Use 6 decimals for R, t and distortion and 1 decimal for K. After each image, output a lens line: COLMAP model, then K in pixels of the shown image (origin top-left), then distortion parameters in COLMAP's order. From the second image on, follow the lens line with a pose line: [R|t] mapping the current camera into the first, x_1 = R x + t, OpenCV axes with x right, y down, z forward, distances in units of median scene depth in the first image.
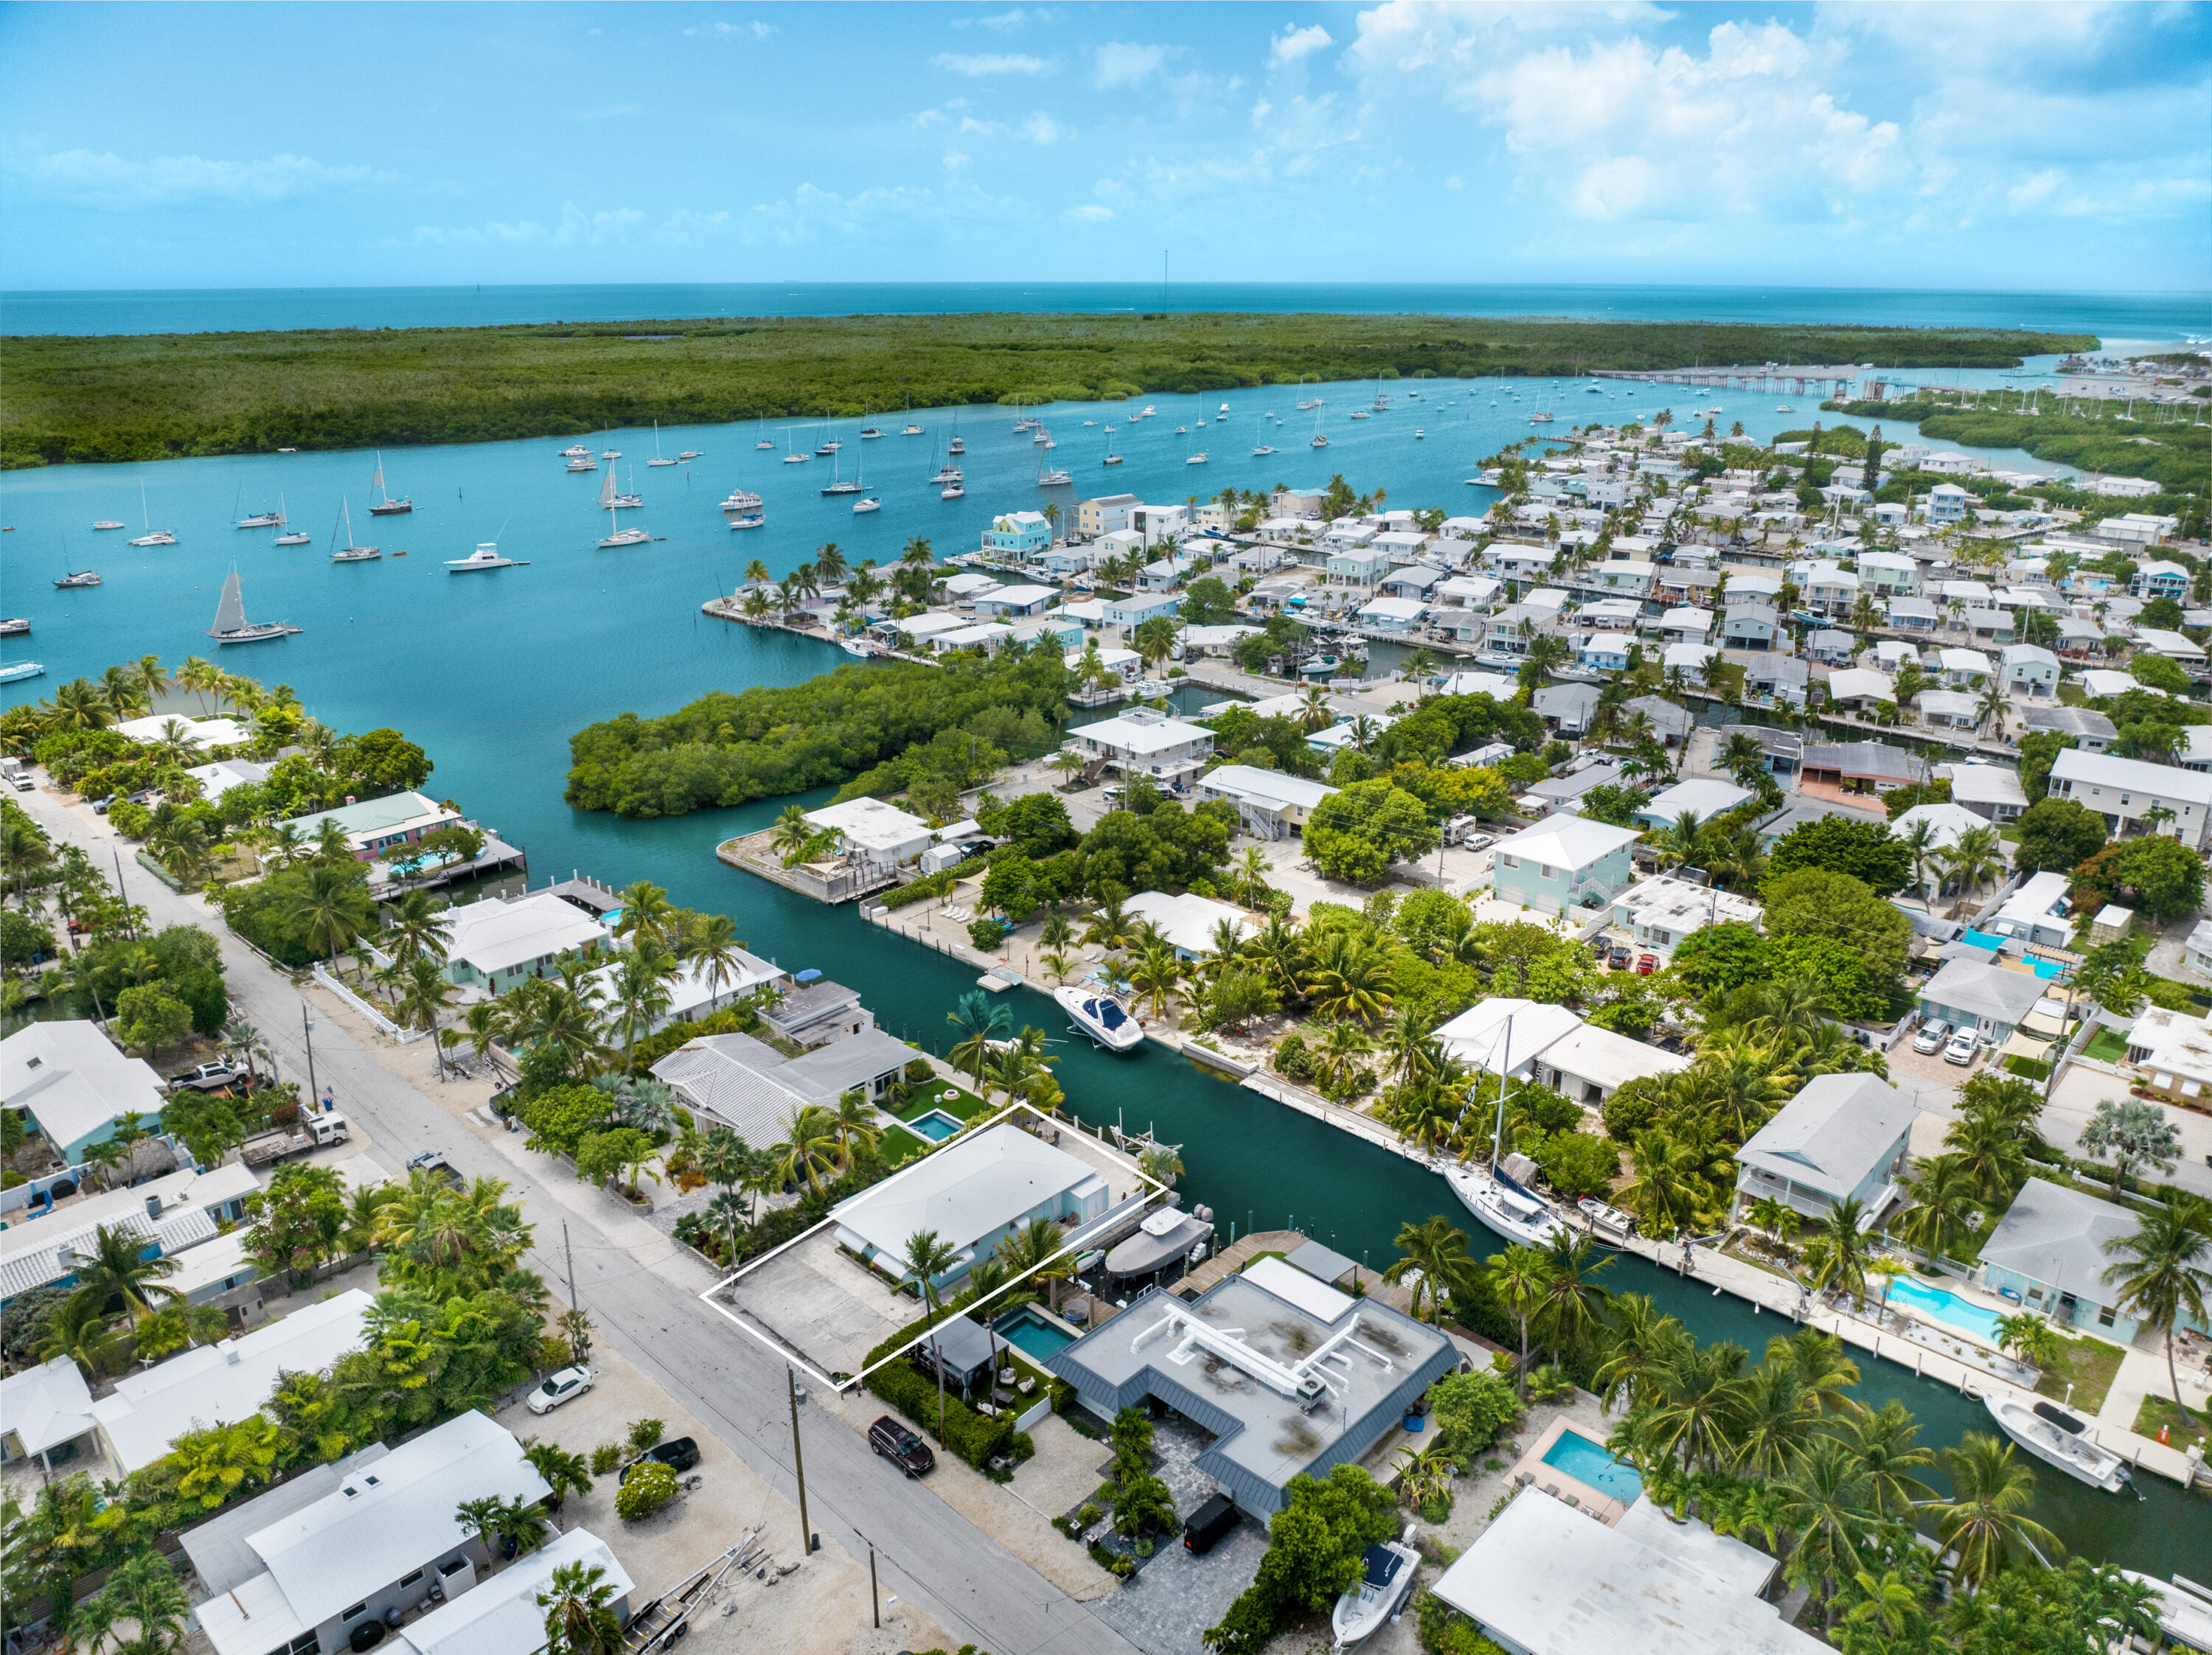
lens RADIAL K [[1549.7, 0, 1104.4], [0, 1549.7, 824.9], [0, 0, 1]] dist [-0.007259, 0.003548]
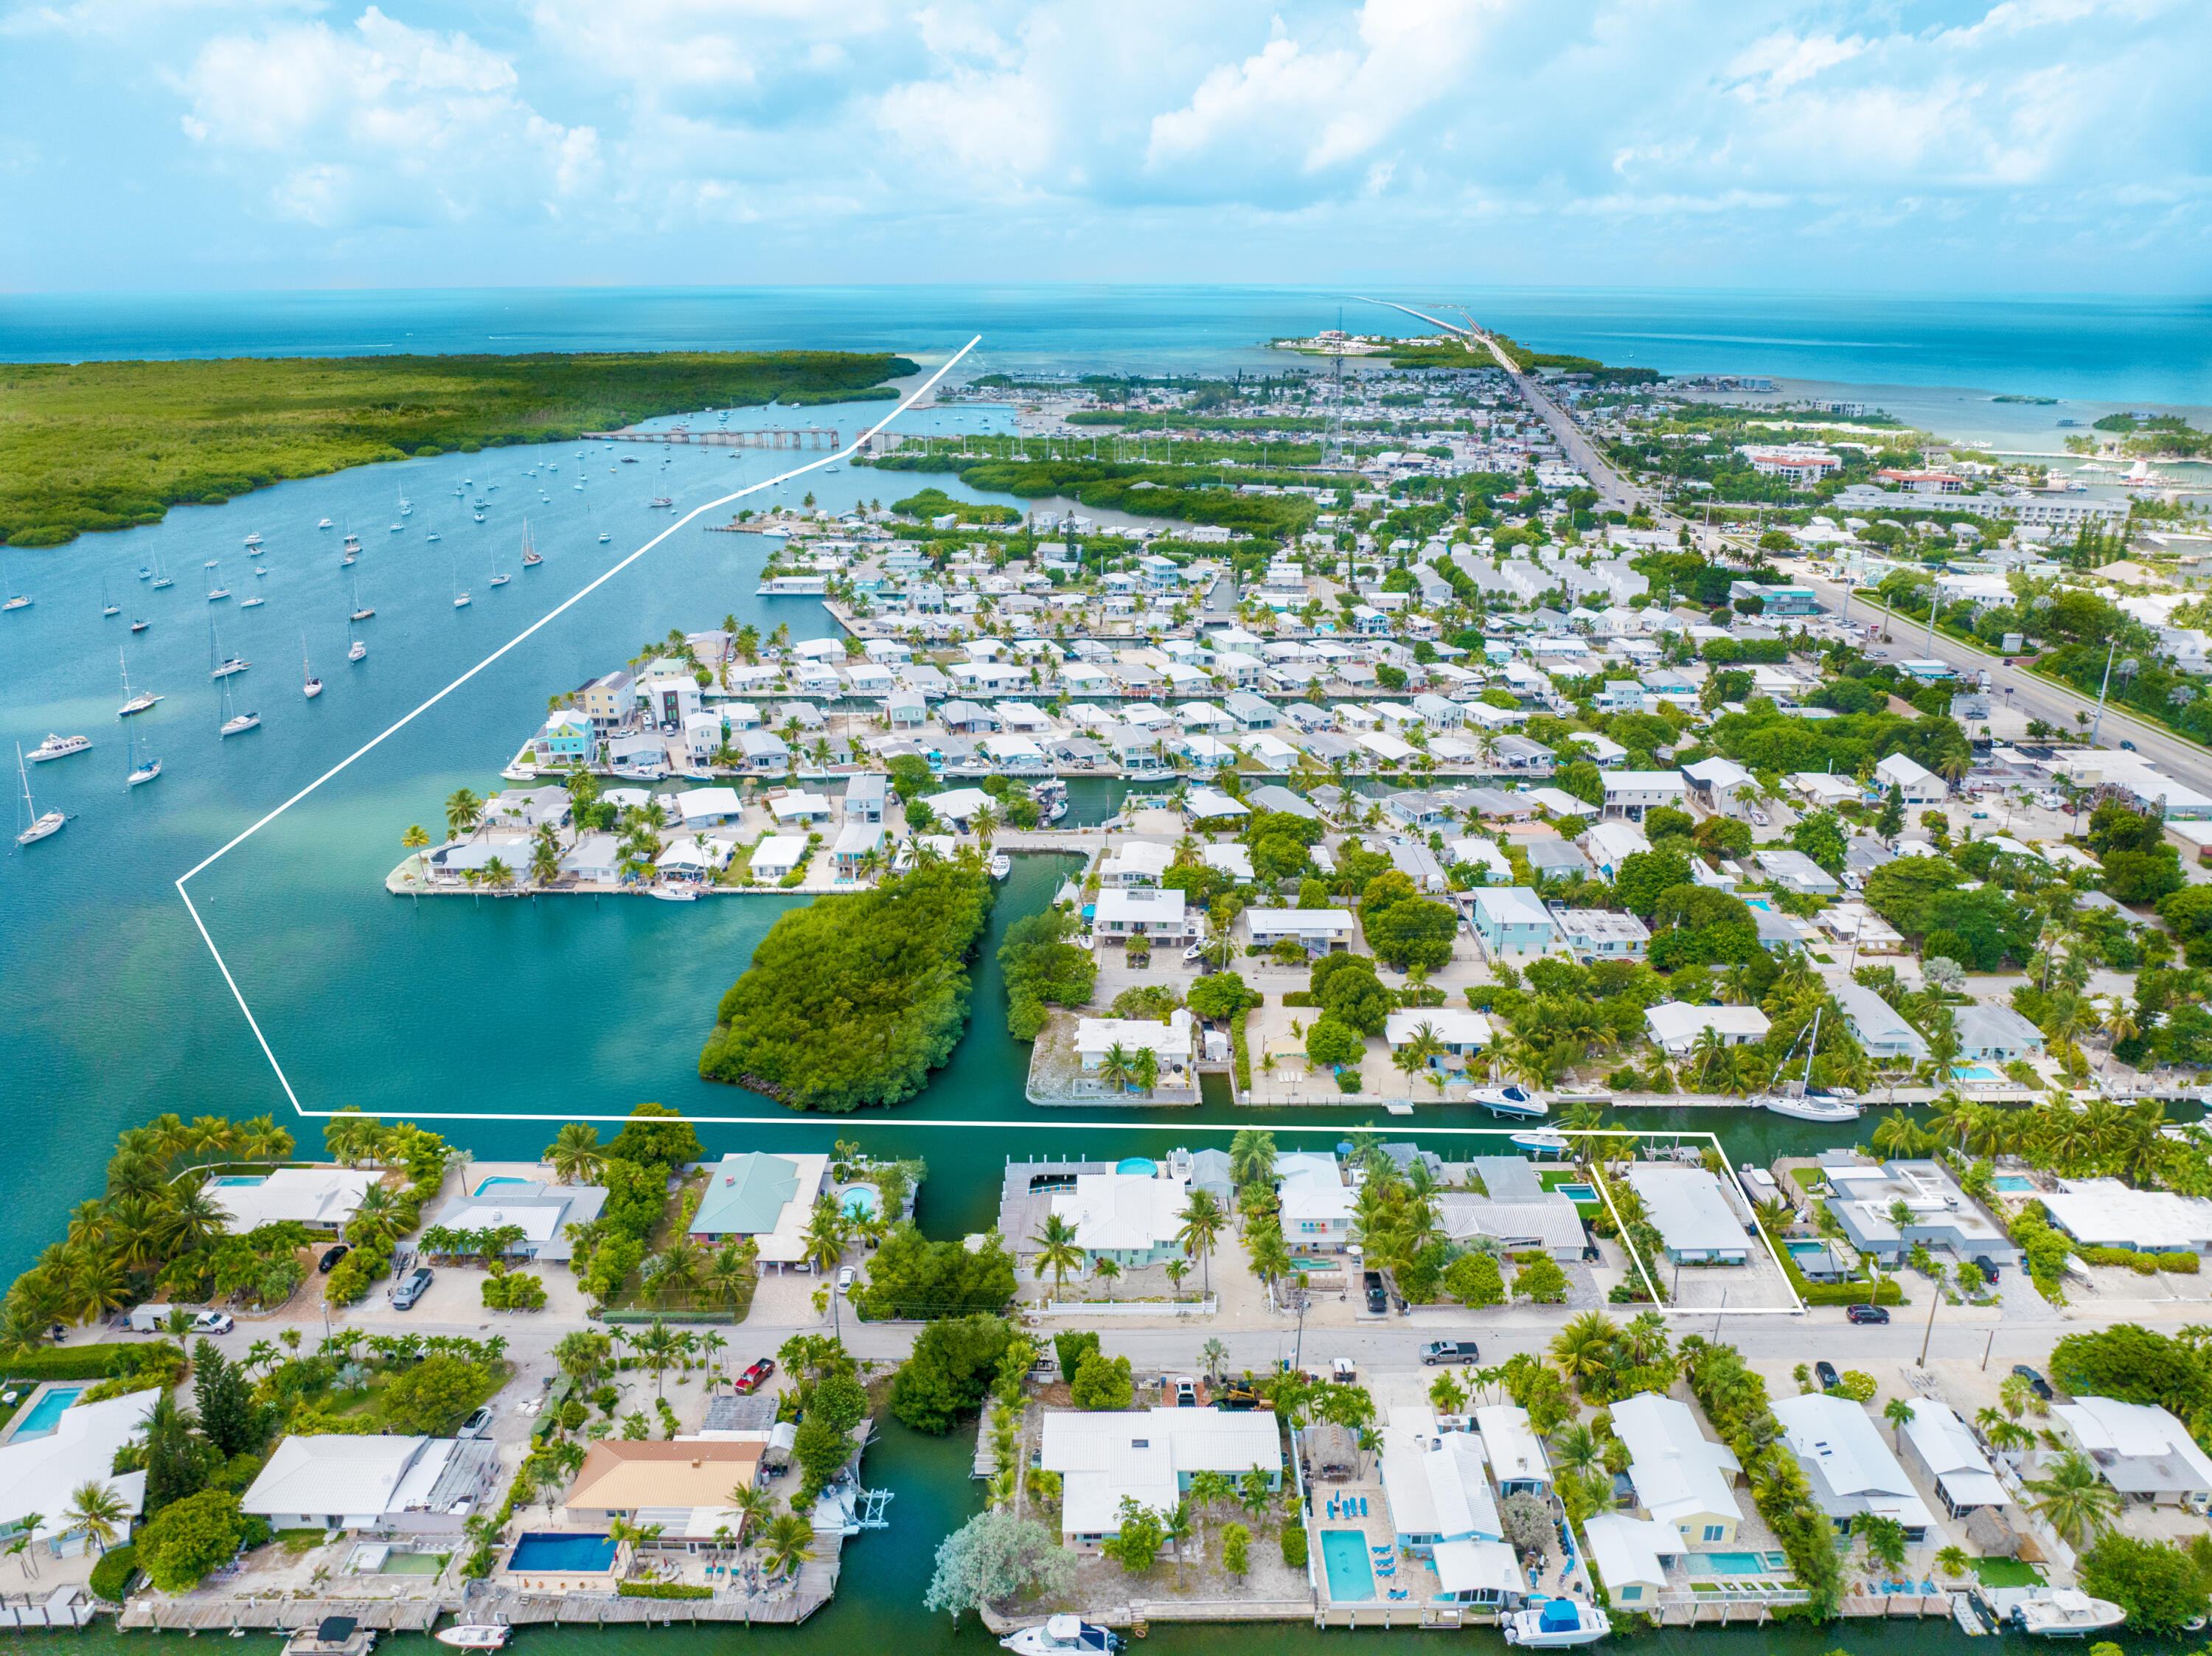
lens RADIAL K [[1549.8, 0, 1111.3], [0, 1549.8, 829.8], [0, 0, 1]] dist [-0.007259, 0.003548]
pose [[0.726590, -0.237004, 0.644900, -1.522237], [0.232716, 0.968034, 0.093563, -0.466784], [-0.646460, 0.082097, 0.758518, 0.064278]]
